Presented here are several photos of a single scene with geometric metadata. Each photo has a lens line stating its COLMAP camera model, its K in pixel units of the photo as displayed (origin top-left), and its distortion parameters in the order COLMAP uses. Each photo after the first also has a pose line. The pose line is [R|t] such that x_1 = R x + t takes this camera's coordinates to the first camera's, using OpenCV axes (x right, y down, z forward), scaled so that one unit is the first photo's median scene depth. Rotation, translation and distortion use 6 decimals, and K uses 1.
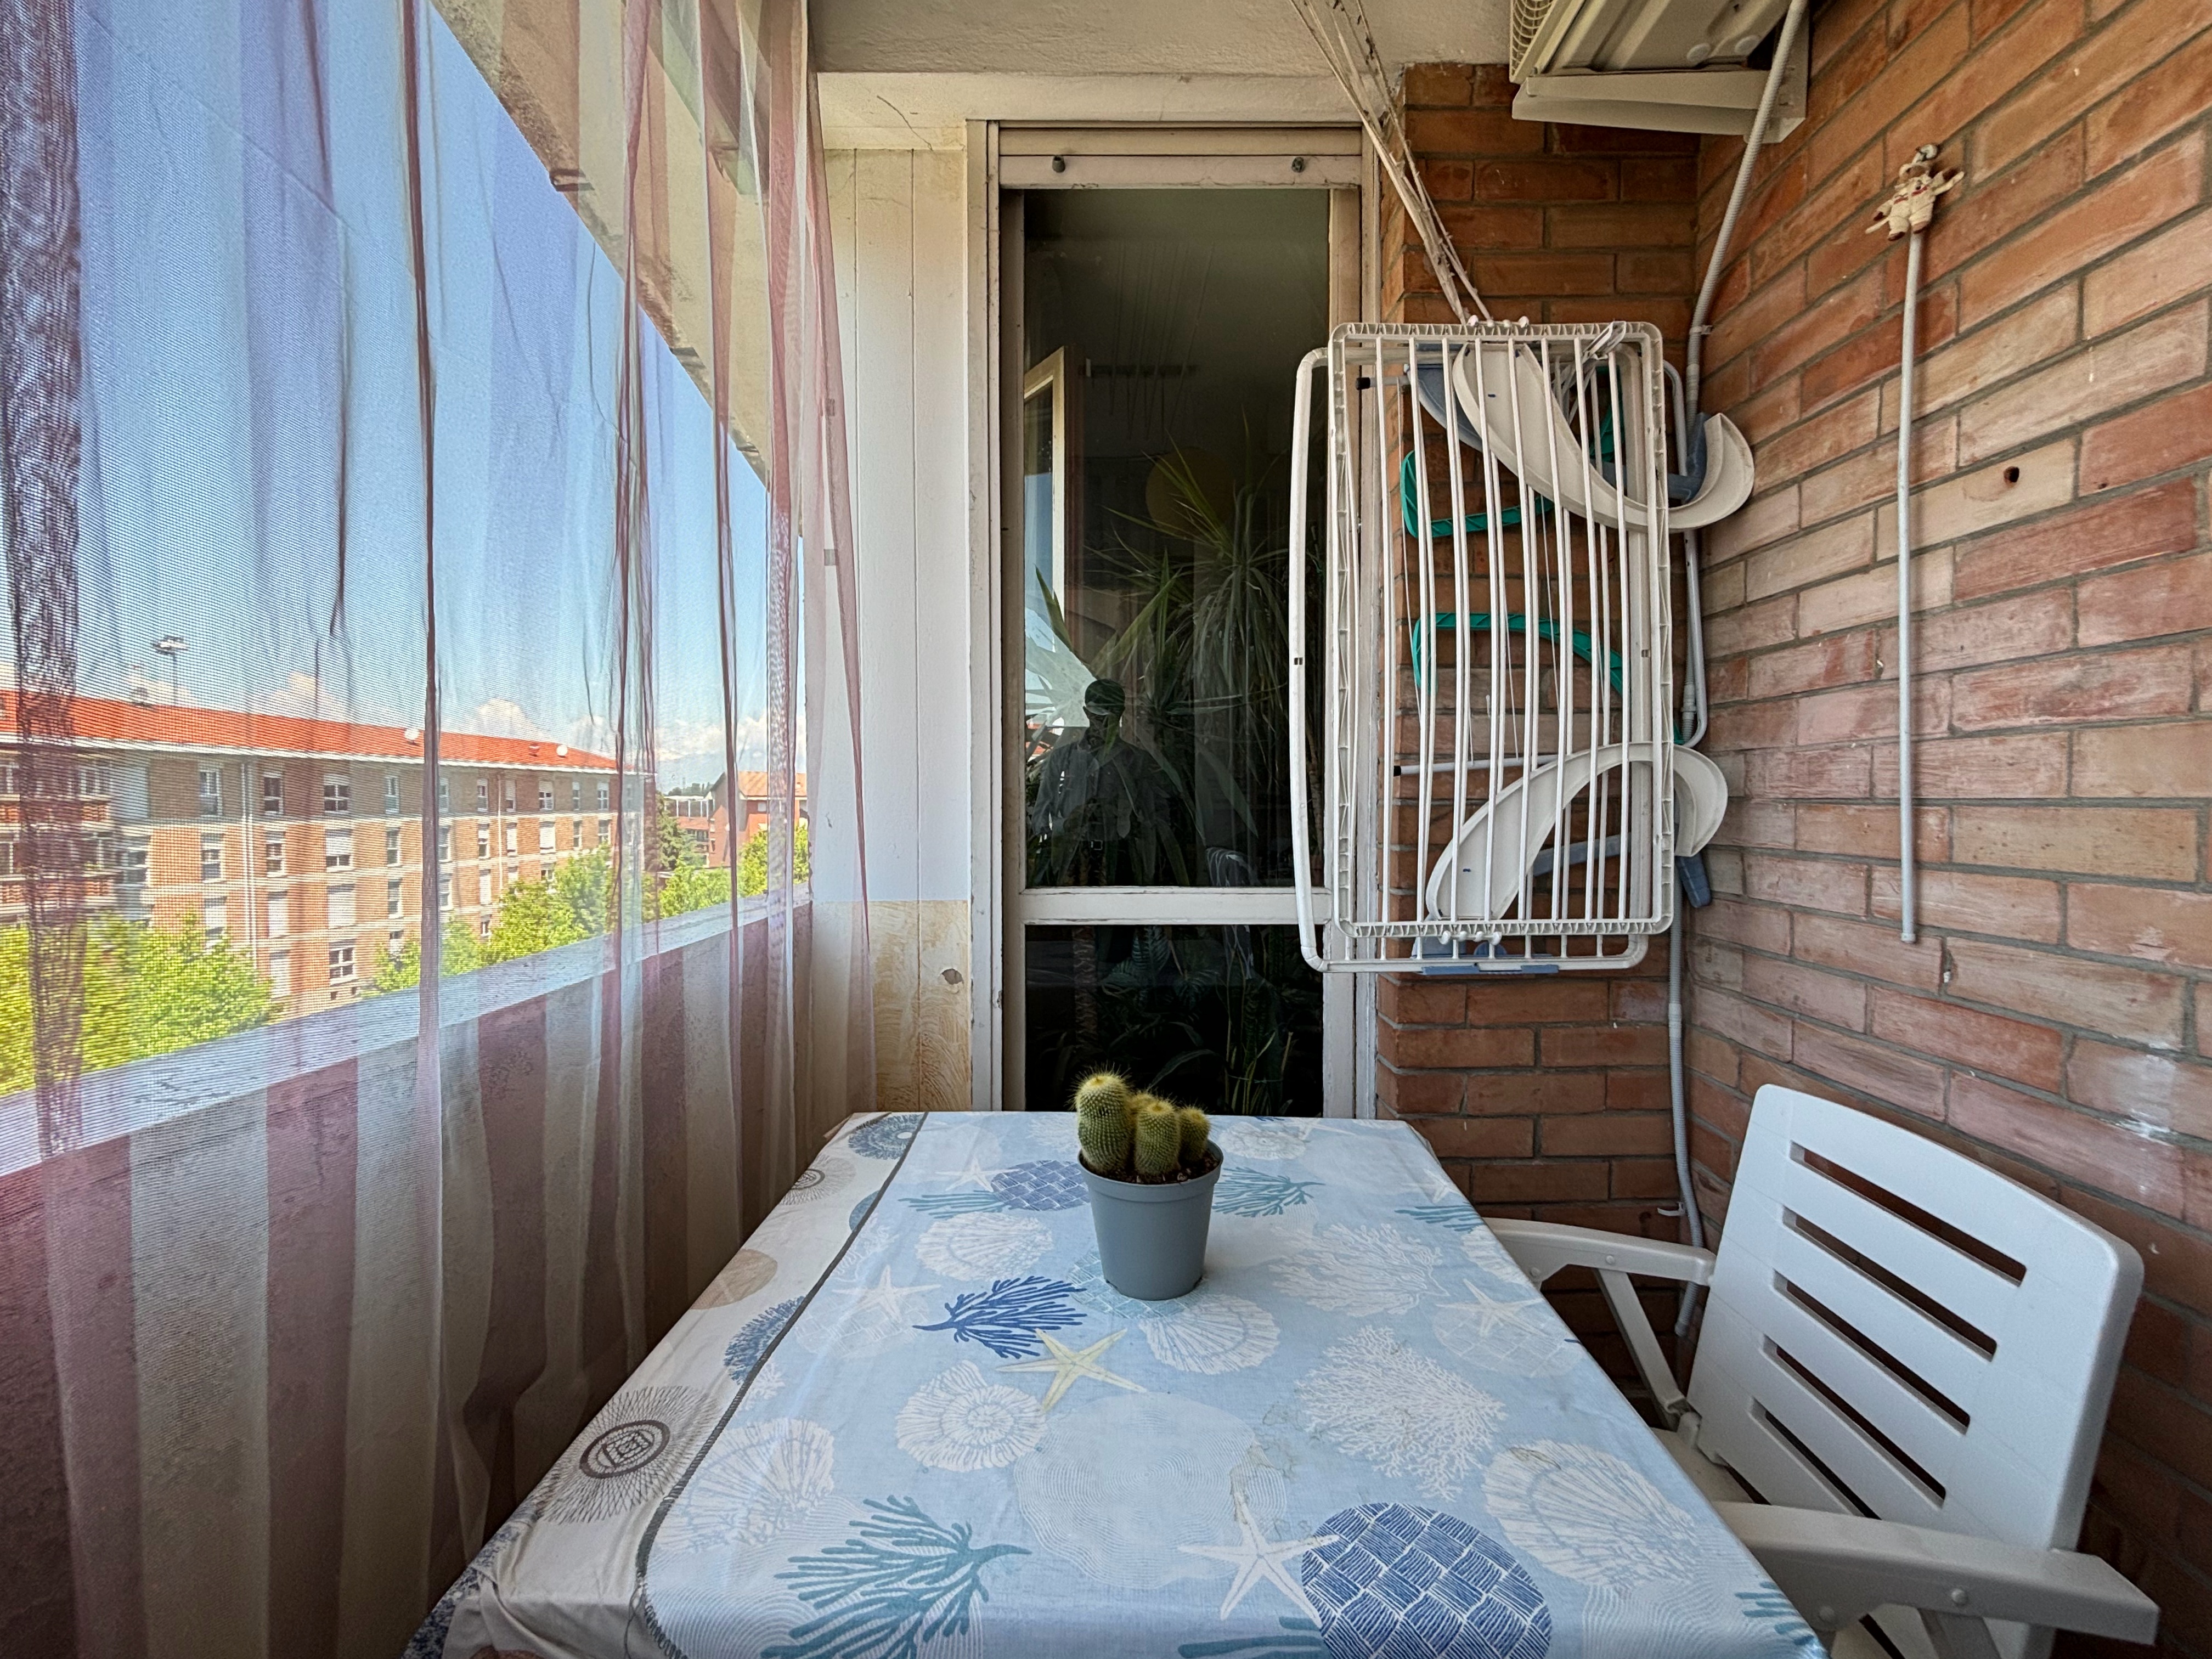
lens RADIAL K [[906.3, 0, 1088.0], [0, 906.3, 831.8], [0, 0, 1]] dist [-0.002638, -0.000585]
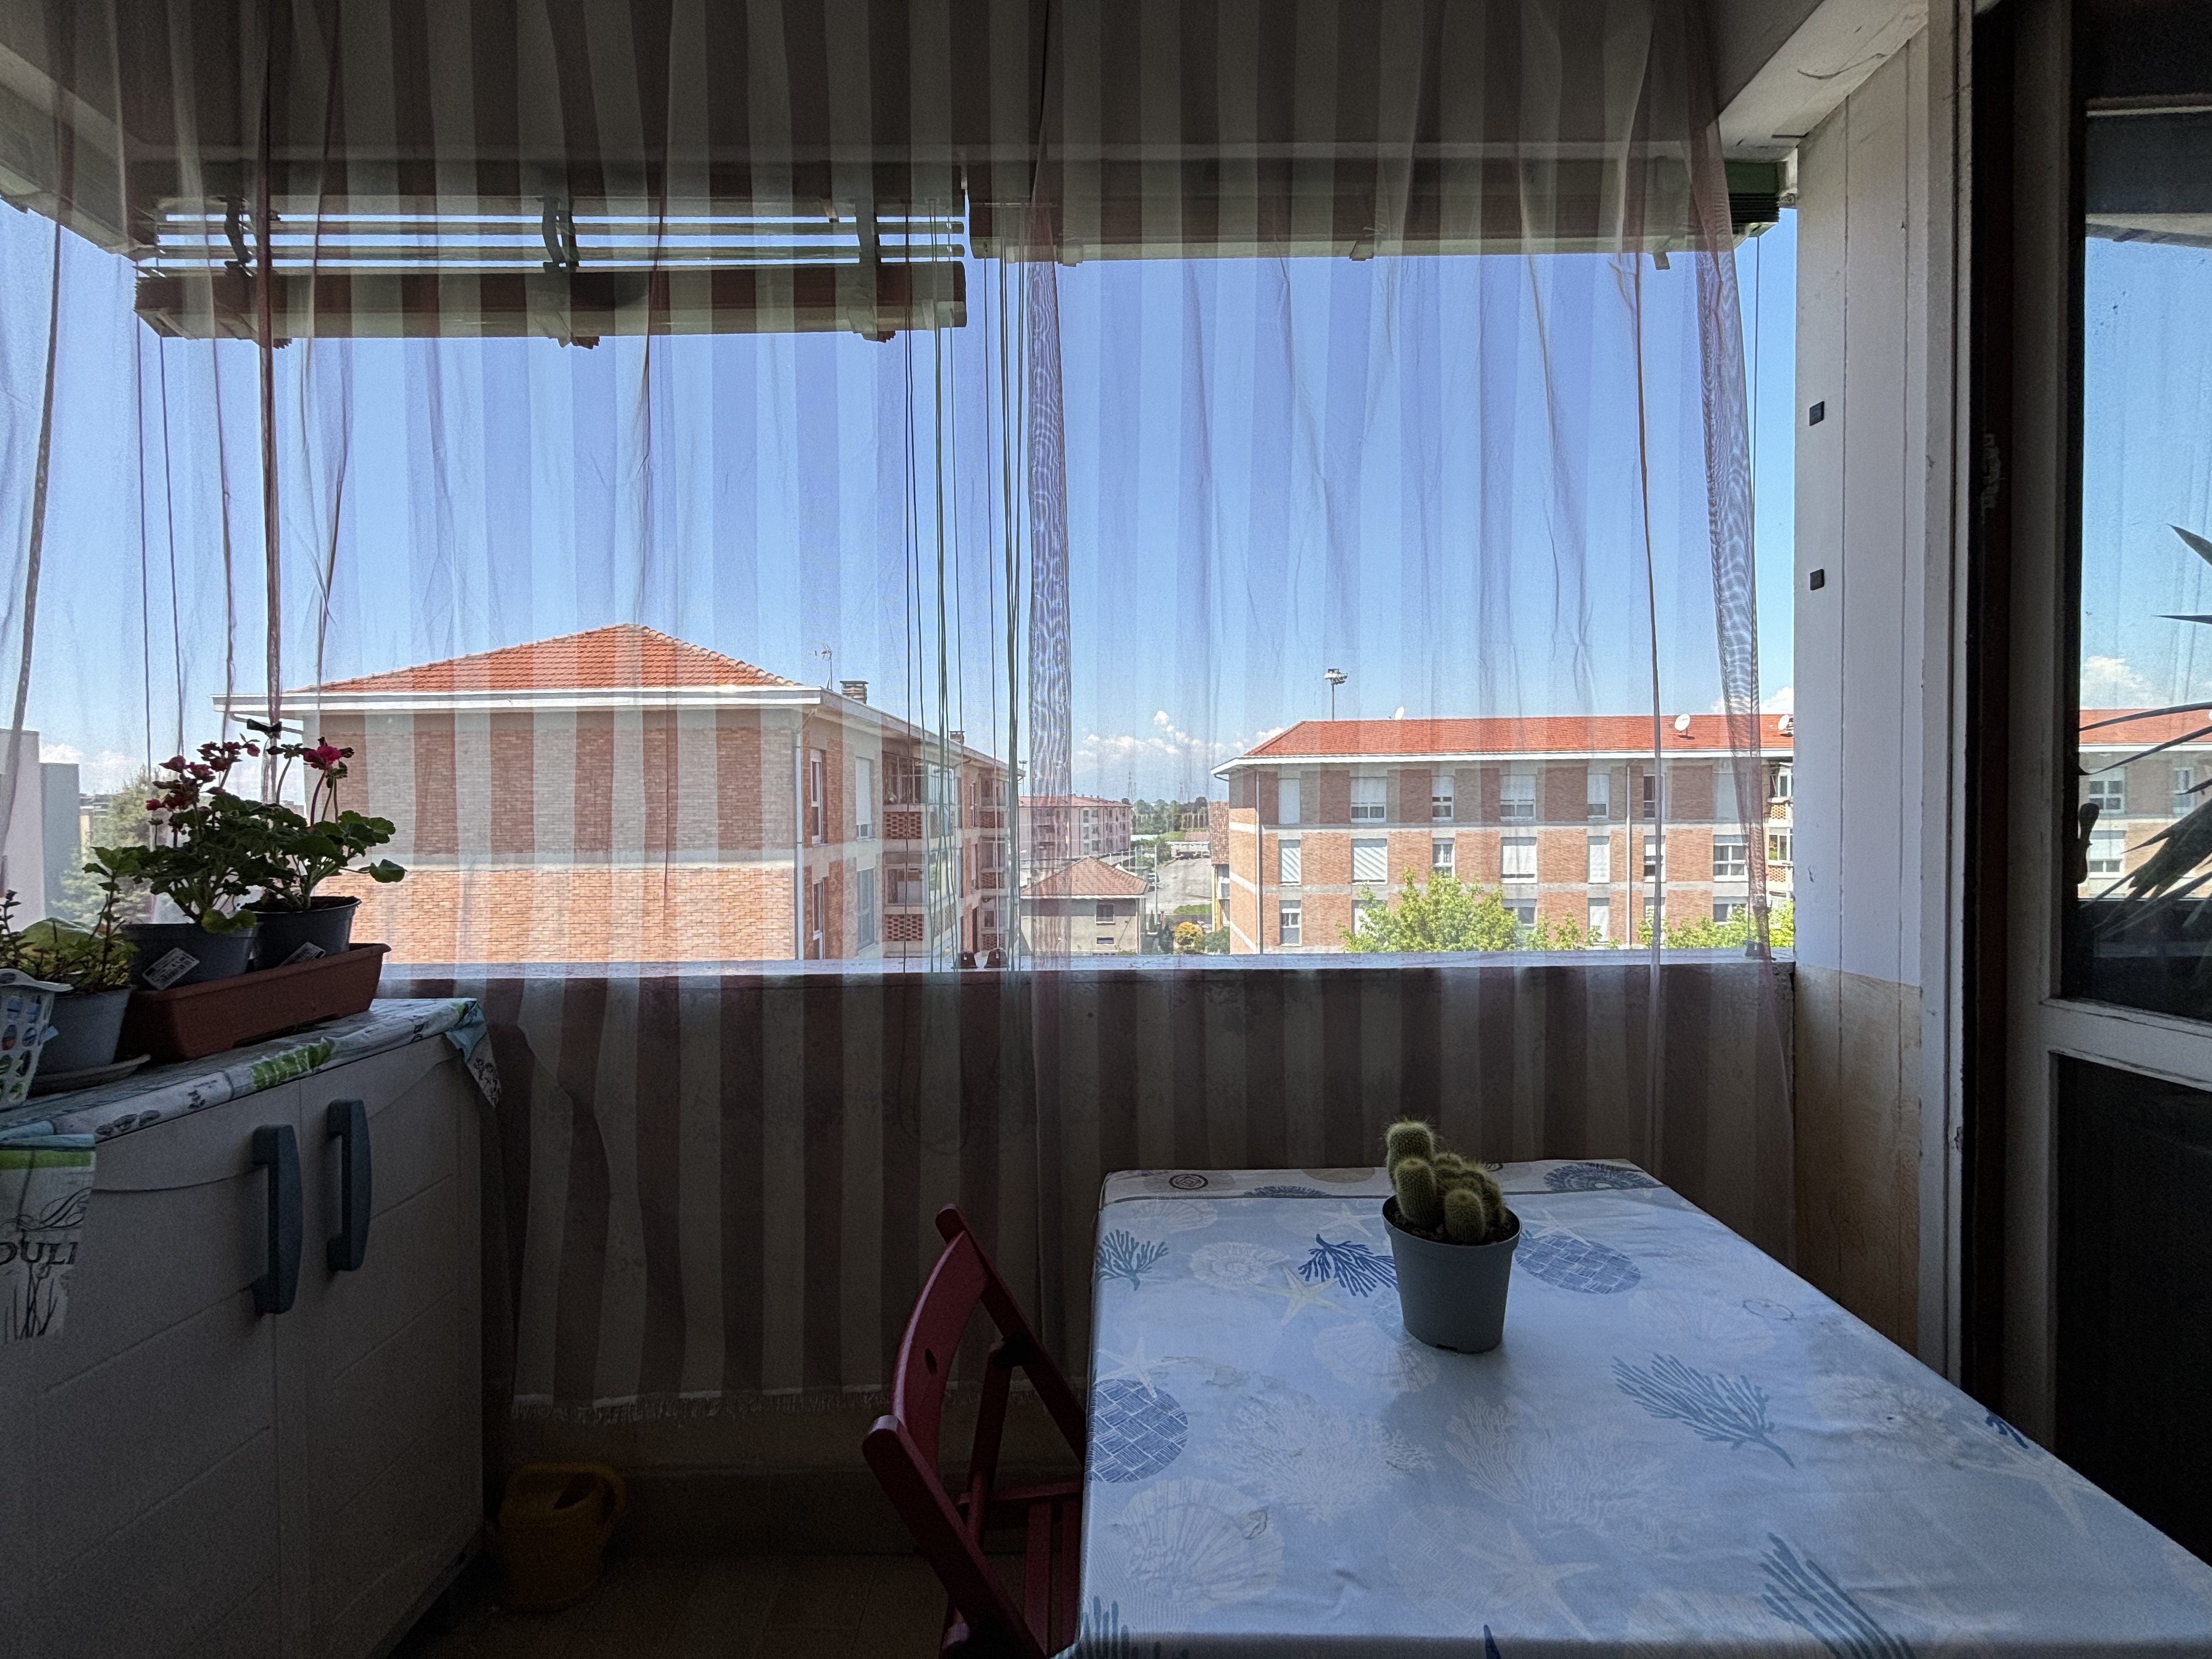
lens RADIAL K [[906.3, 0, 1124.4], [0, 906.3, 830.3], [0, 0, 1]] dist [-0.002638, -0.000585]
pose [[0.046801, 0.029274, -0.998475, 0.757846], [-0.027982, 0.999217, 0.027985, -0.080600], [0.998512, 0.026629, 0.047583, 0.376303]]
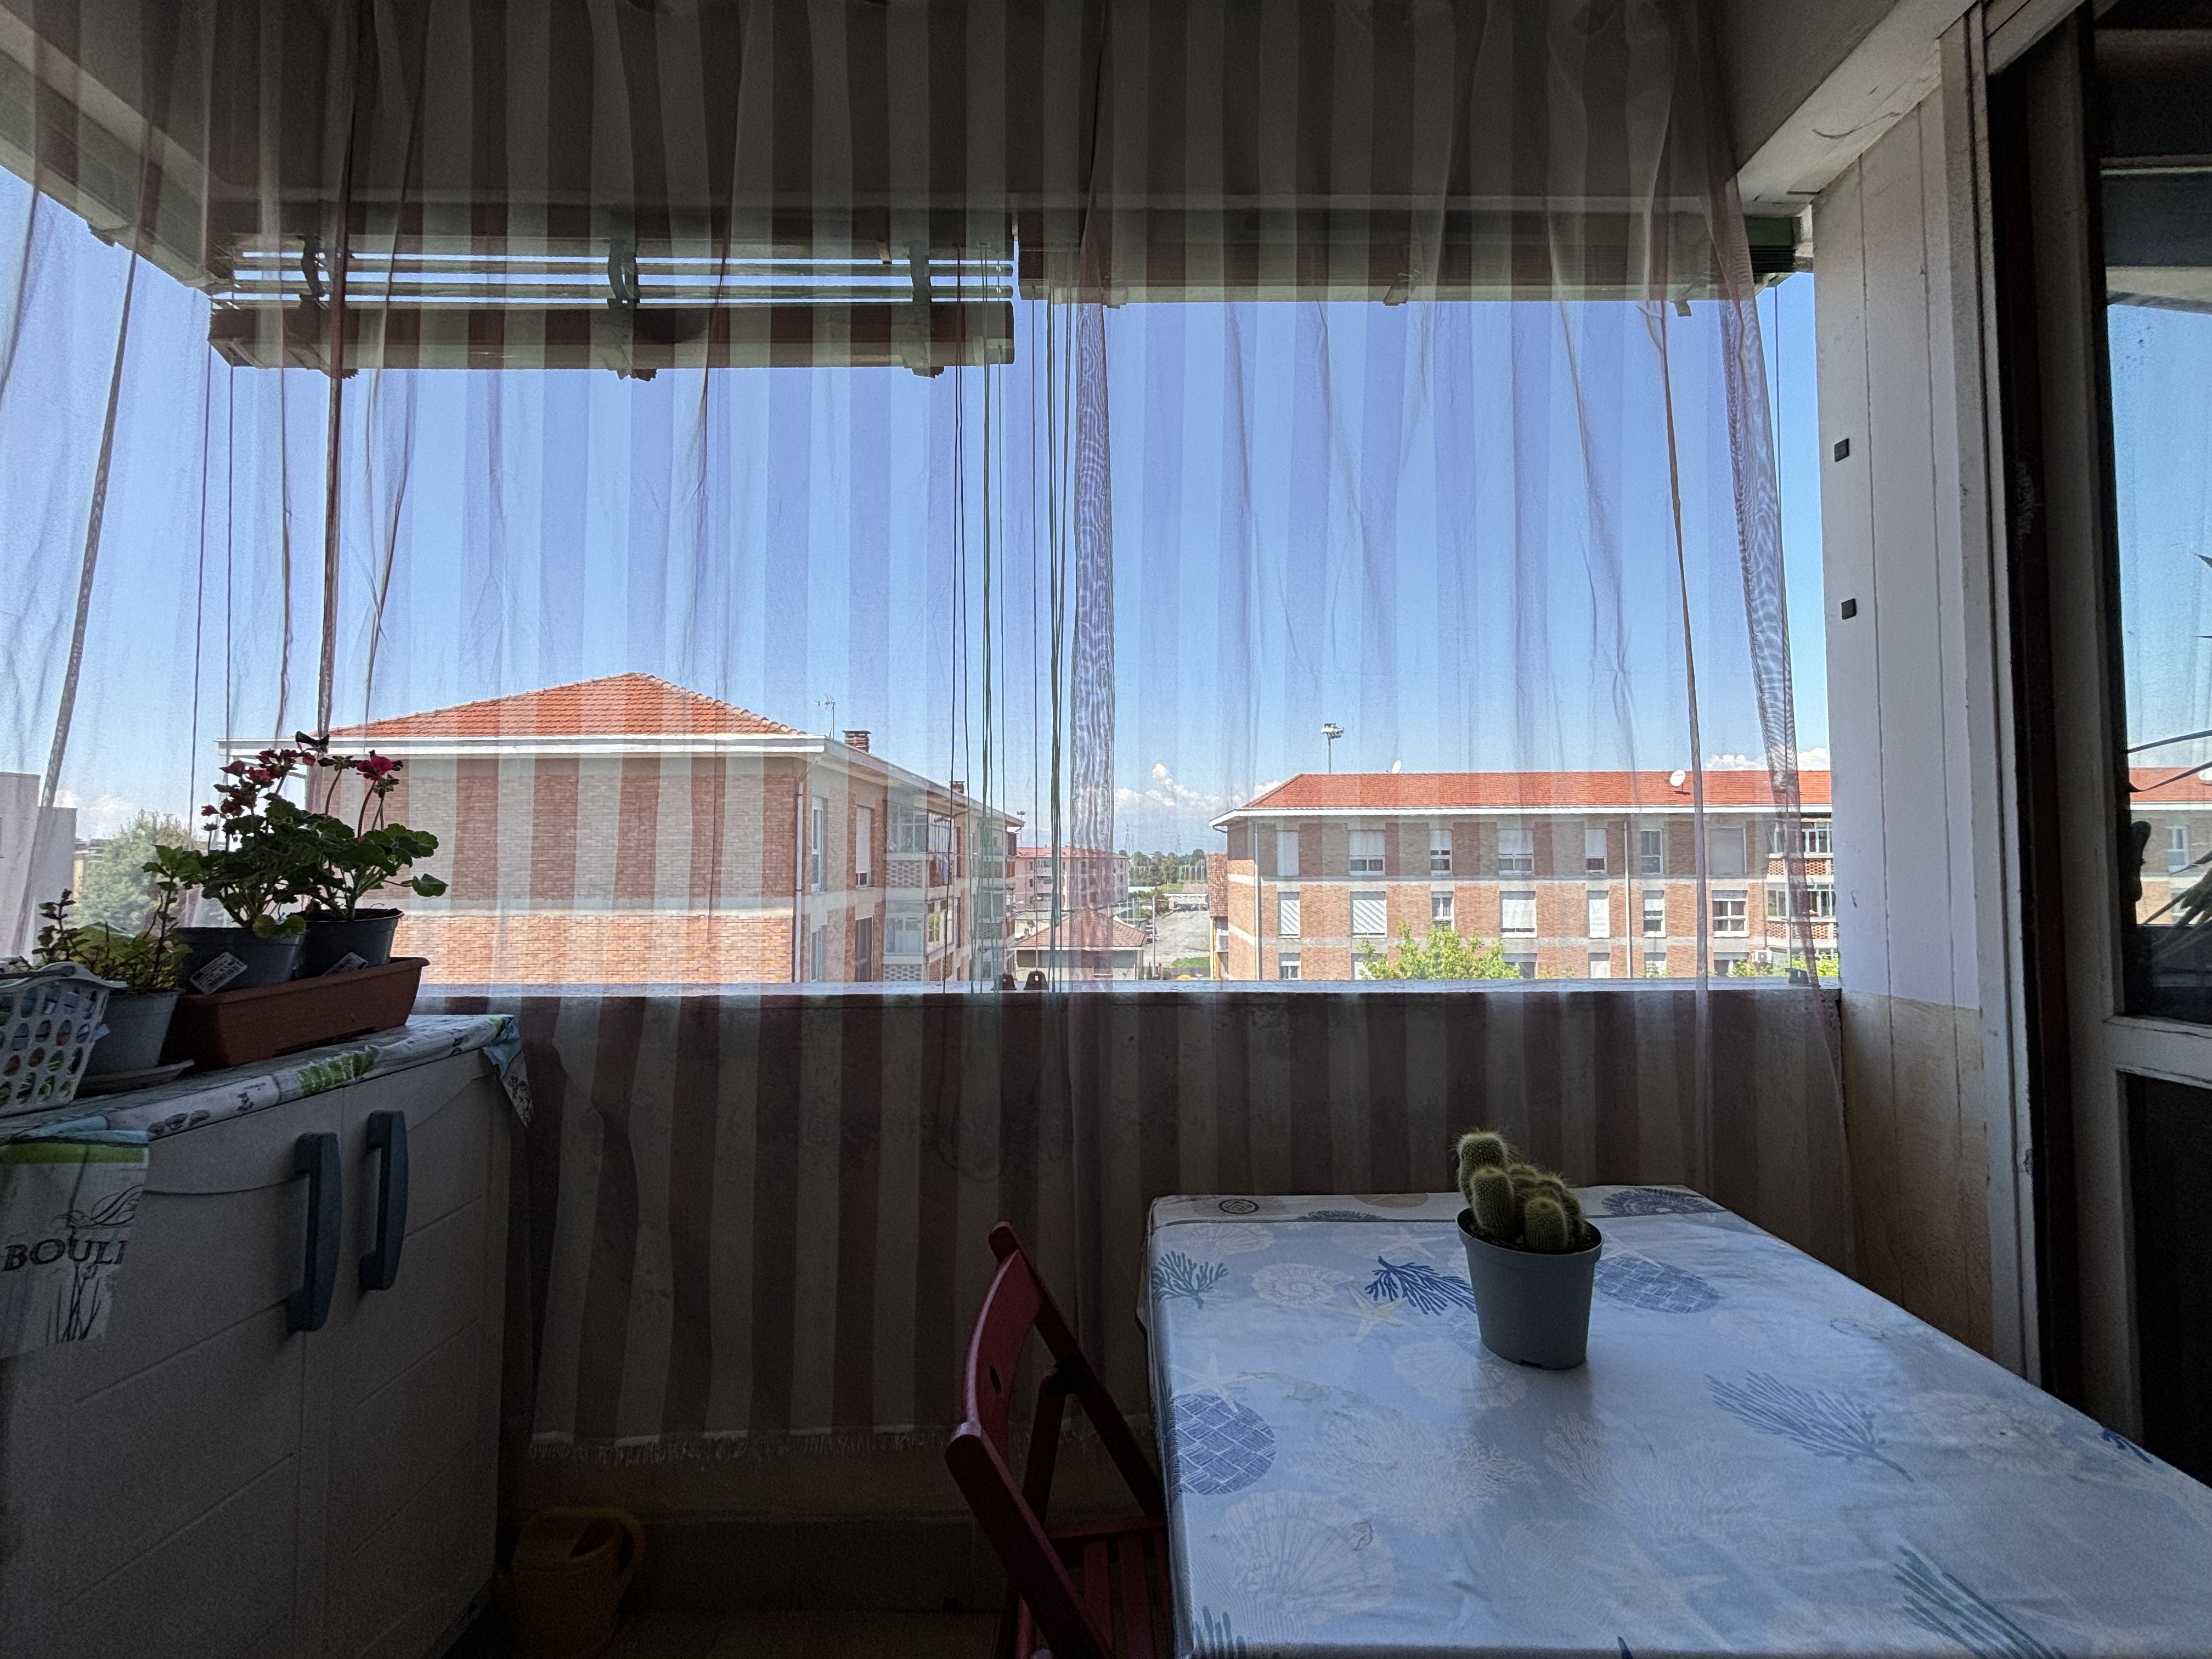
lens RADIAL K [[906.3, 0, 1122.6], [0, 906.3, 829.8], [0, 0, 1]] dist [-0.002638, -0.000585]
pose [[0.049579, -0.029843, -0.998324, 0.755569], [-0.034474, 0.998907, -0.031572, -0.036127], [0.998175, 0.035981, 0.048496, 0.316212]]
